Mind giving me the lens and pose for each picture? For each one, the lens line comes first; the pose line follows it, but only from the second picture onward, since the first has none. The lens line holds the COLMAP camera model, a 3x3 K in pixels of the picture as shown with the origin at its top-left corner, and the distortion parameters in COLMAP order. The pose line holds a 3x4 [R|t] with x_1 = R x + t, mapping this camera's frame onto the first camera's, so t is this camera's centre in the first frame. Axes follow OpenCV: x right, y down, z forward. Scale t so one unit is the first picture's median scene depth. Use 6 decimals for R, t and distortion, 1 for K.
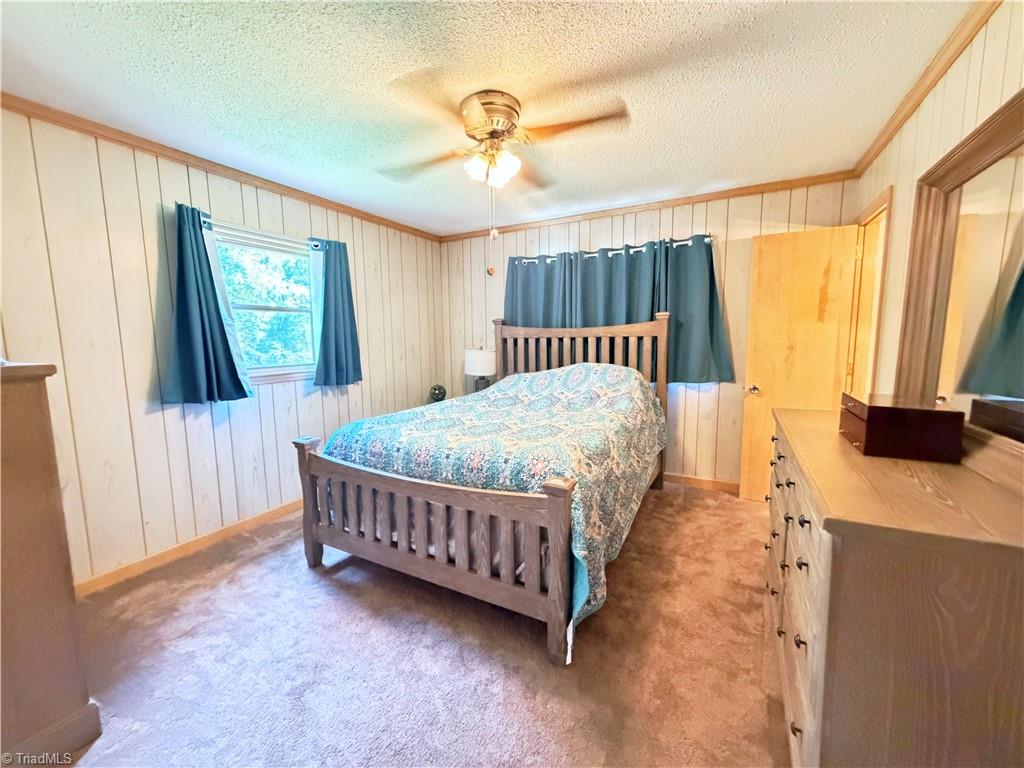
lens RADIAL K [[409.7, 0, 511.7], [0, 409.7, 384.8], [0, 0, 1]] dist [0.001790, -0.000224]
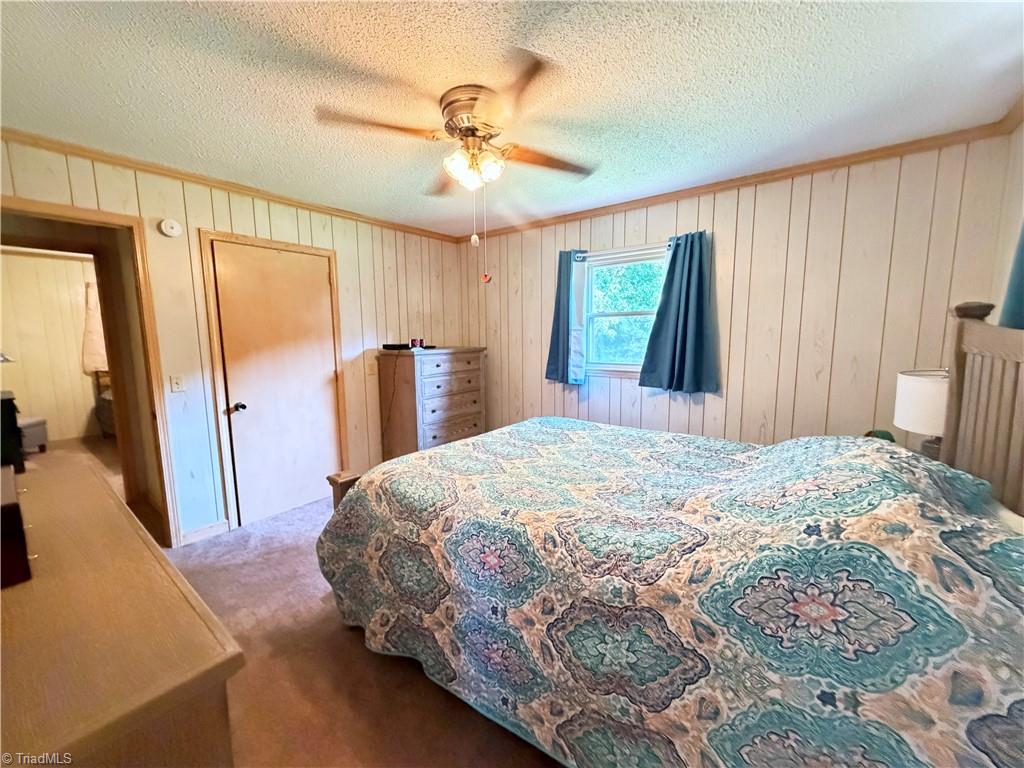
lens RADIAL K [[409.7, 0, 512.2], [0, 409.7, 382.1], [0, 0, 1]] dist [0.001790, -0.000224]
pose [[-0.174891, 0.132942, -0.975571, 0.526737], [-0.104801, 0.982700, 0.152701, -0.120067], [0.978994, 0.128947, -0.157933, 0.761023]]
